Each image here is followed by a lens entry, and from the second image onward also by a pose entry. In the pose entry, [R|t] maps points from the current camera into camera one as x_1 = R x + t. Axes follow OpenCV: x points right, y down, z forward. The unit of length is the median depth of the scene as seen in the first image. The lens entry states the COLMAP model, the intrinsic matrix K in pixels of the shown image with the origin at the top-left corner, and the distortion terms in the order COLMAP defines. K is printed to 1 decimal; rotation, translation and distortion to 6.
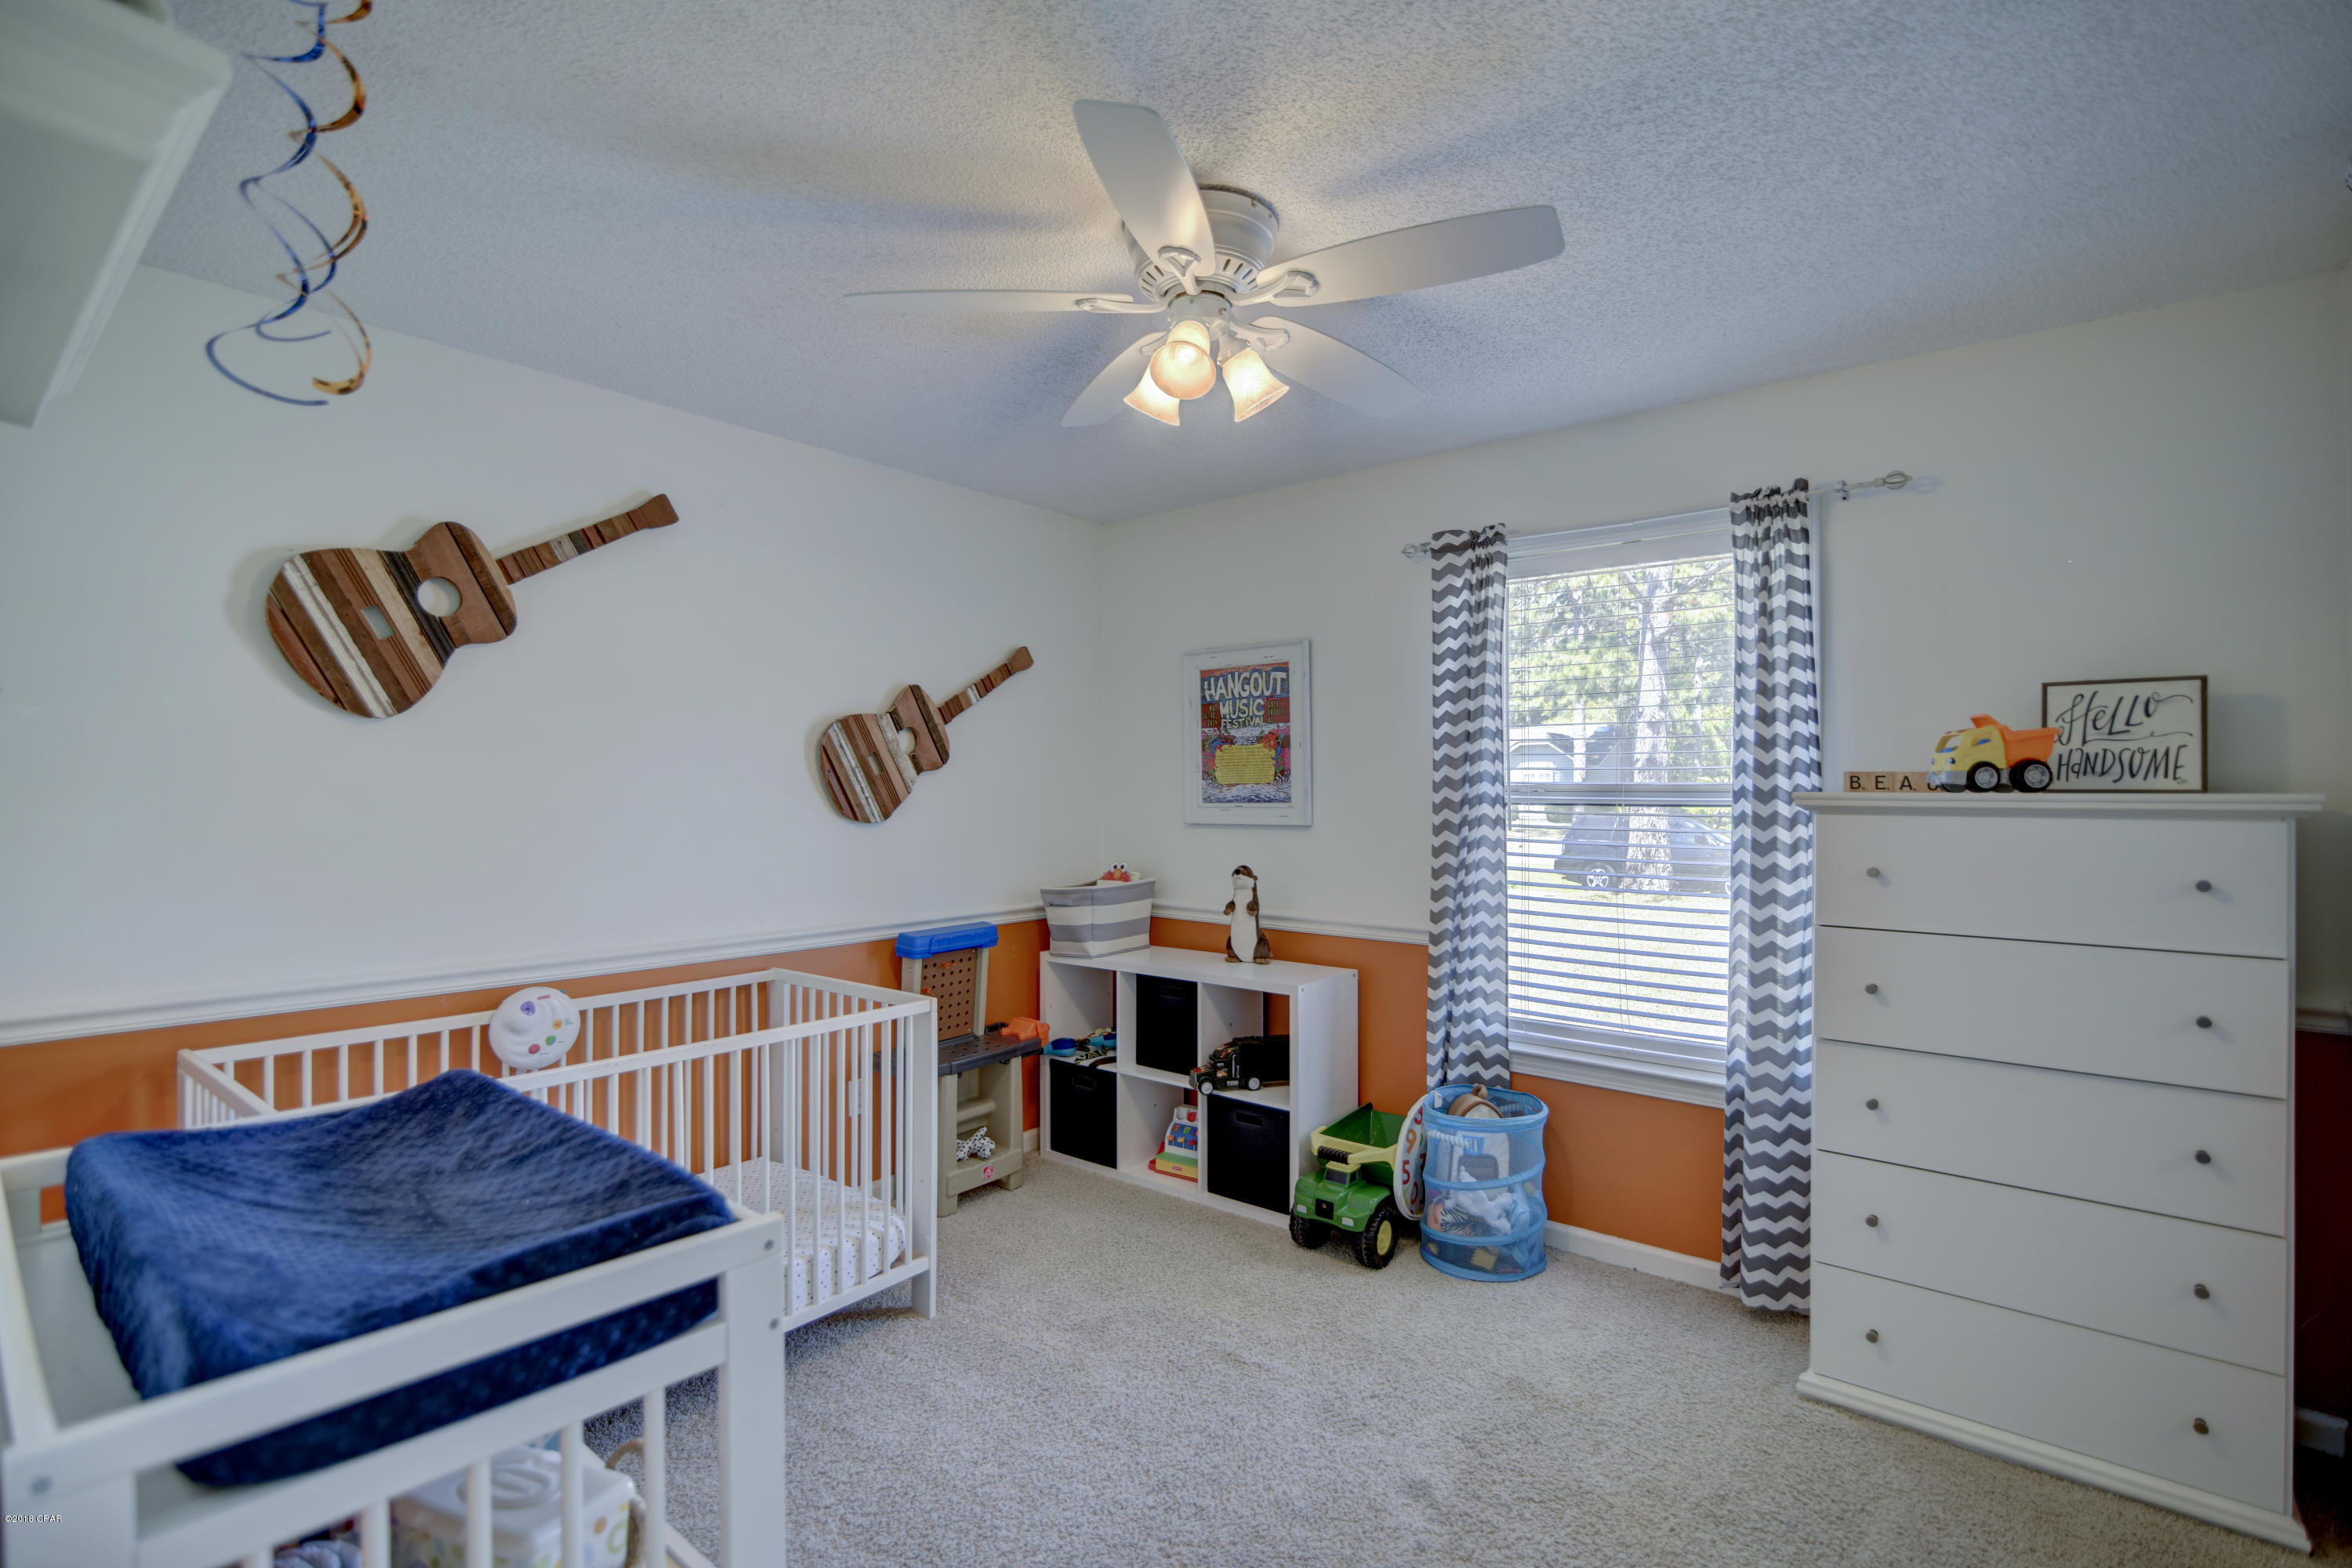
lens RADIAL K [[1092.7, 0, 1170.6], [0, 1092.7, 784.2], [0, 0, 1]] dist [-0.014175, 0.000698]
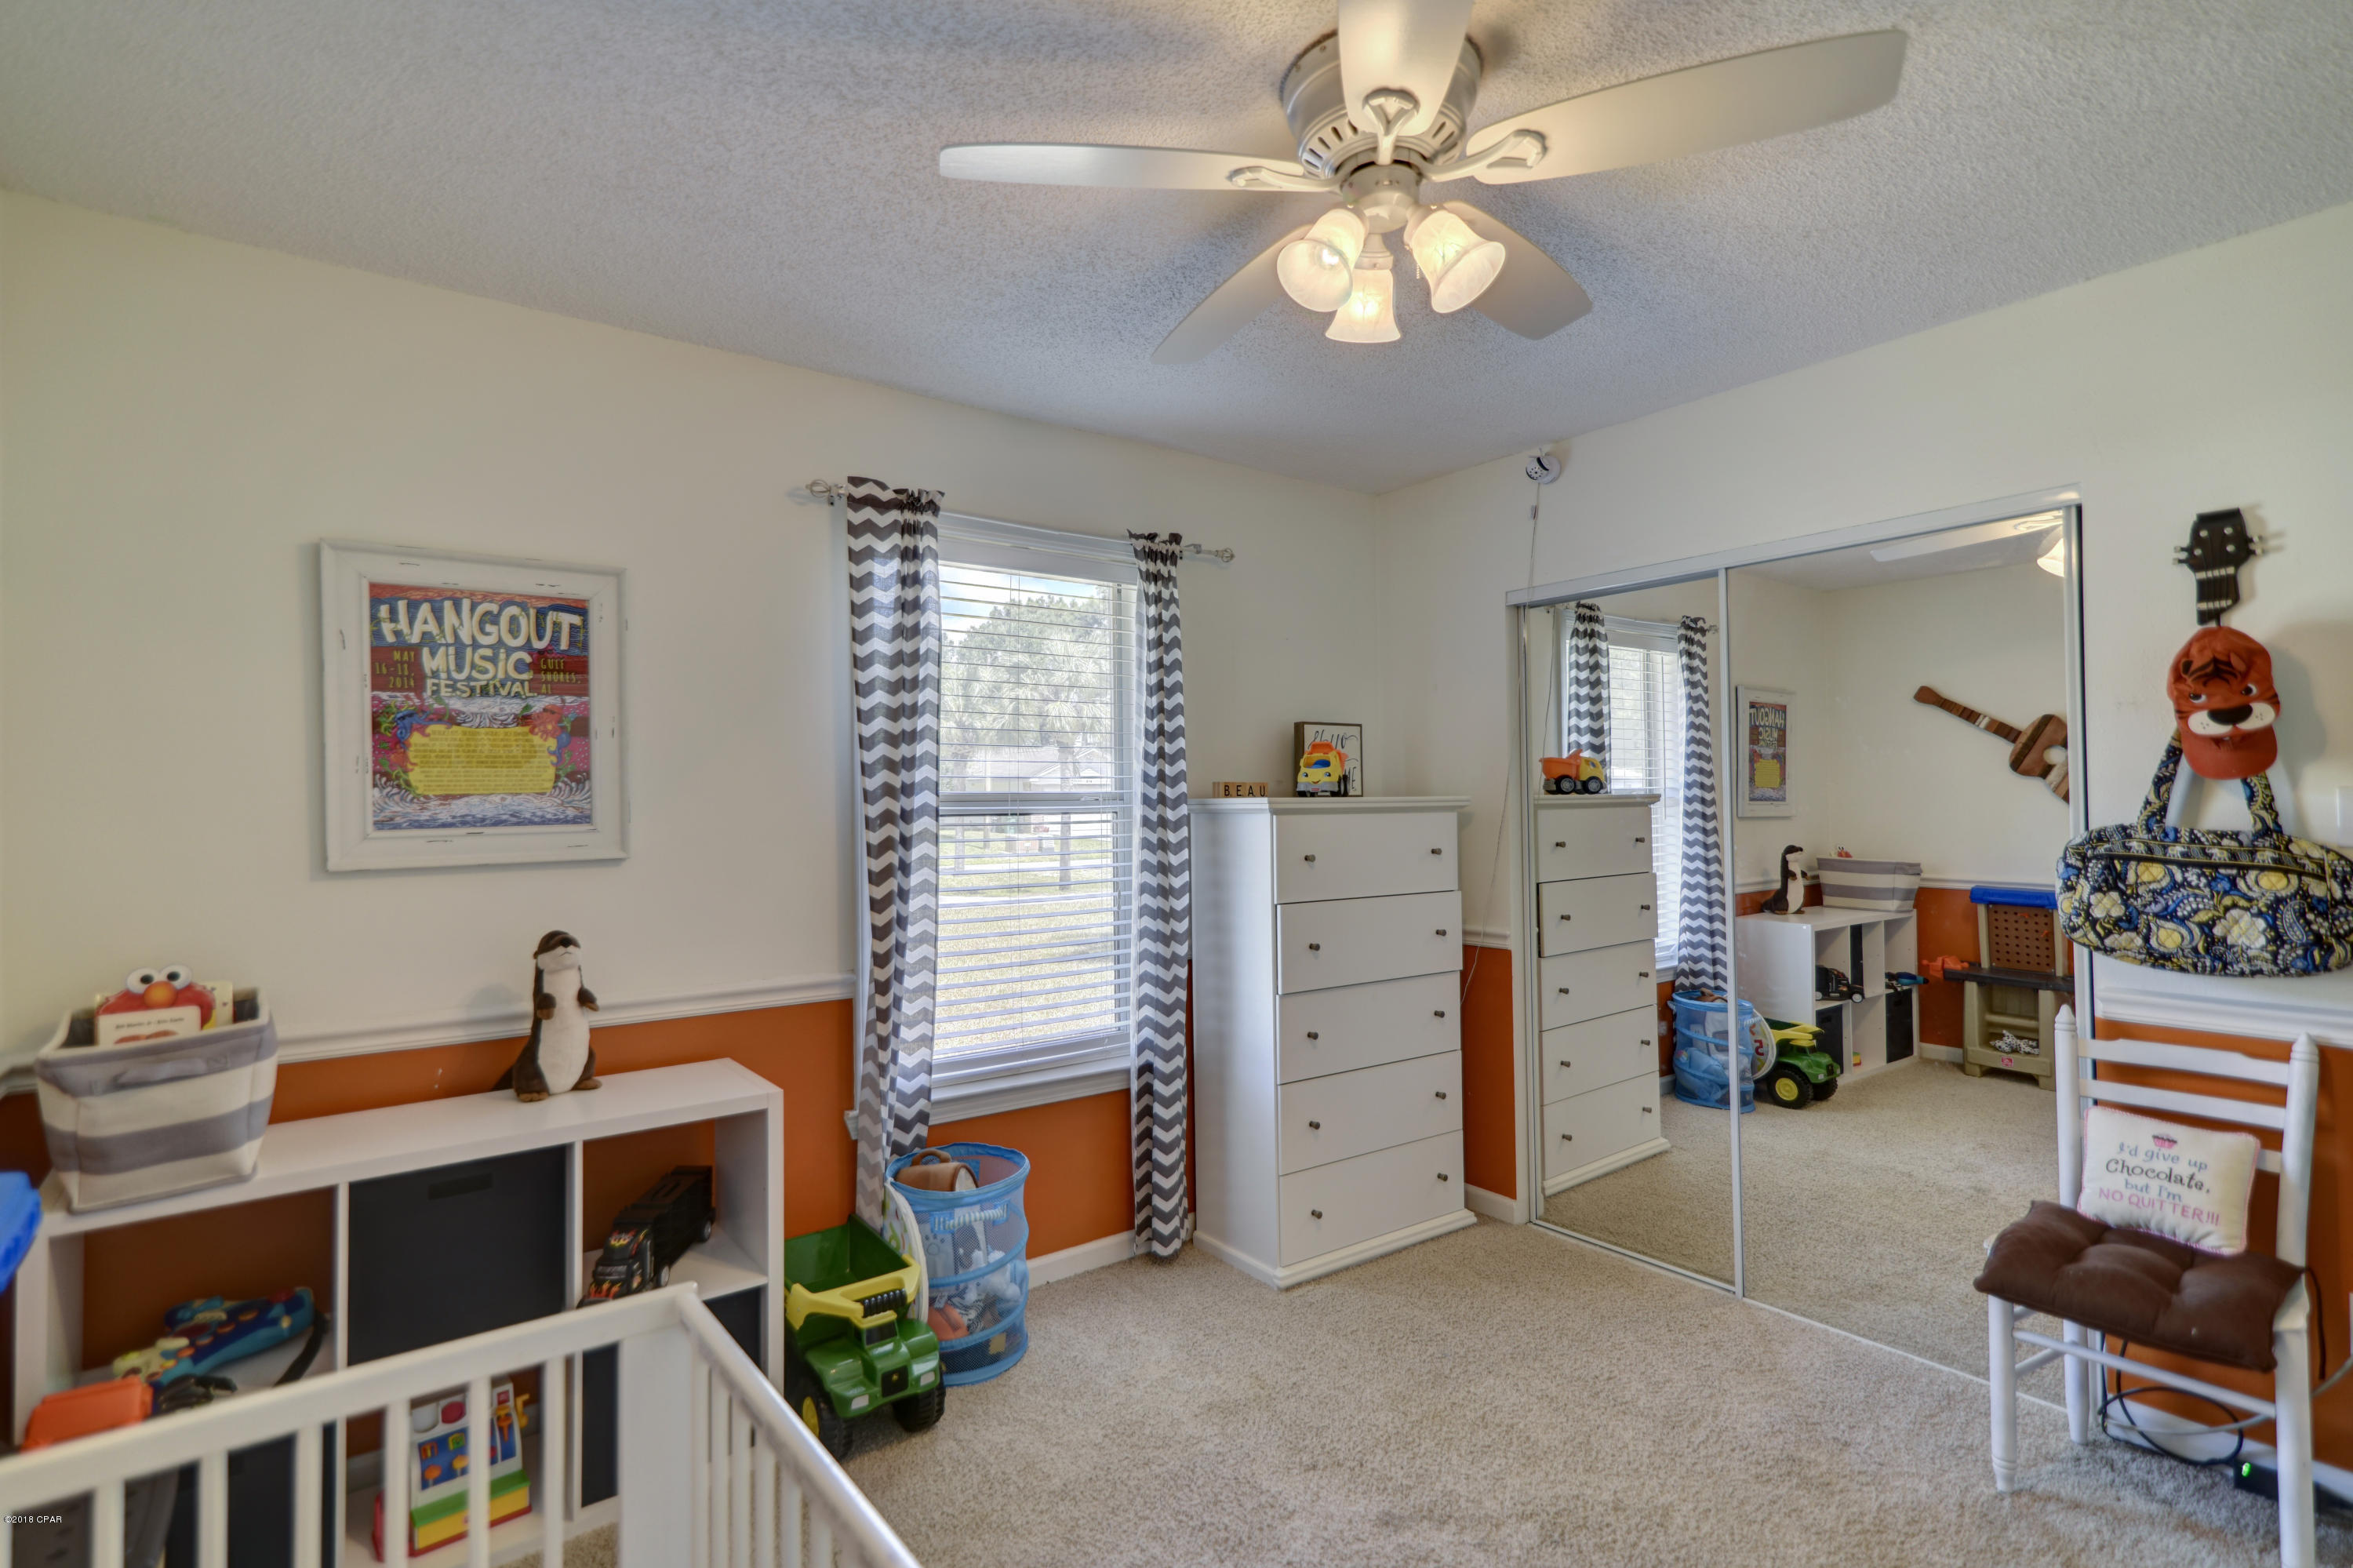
lens RADIAL K [[1126.9, 0, 1085.8], [0, 1126.9, 785.1], [0, 0, 1]] dist [-0.013606, 0.000088]
pose [[0.247339, 0.007473, 0.968900, -0.449290], [0.005120, 0.999946, -0.009019, 0.001783], [-0.968915, 0.007191, 0.247288, 0.565201]]
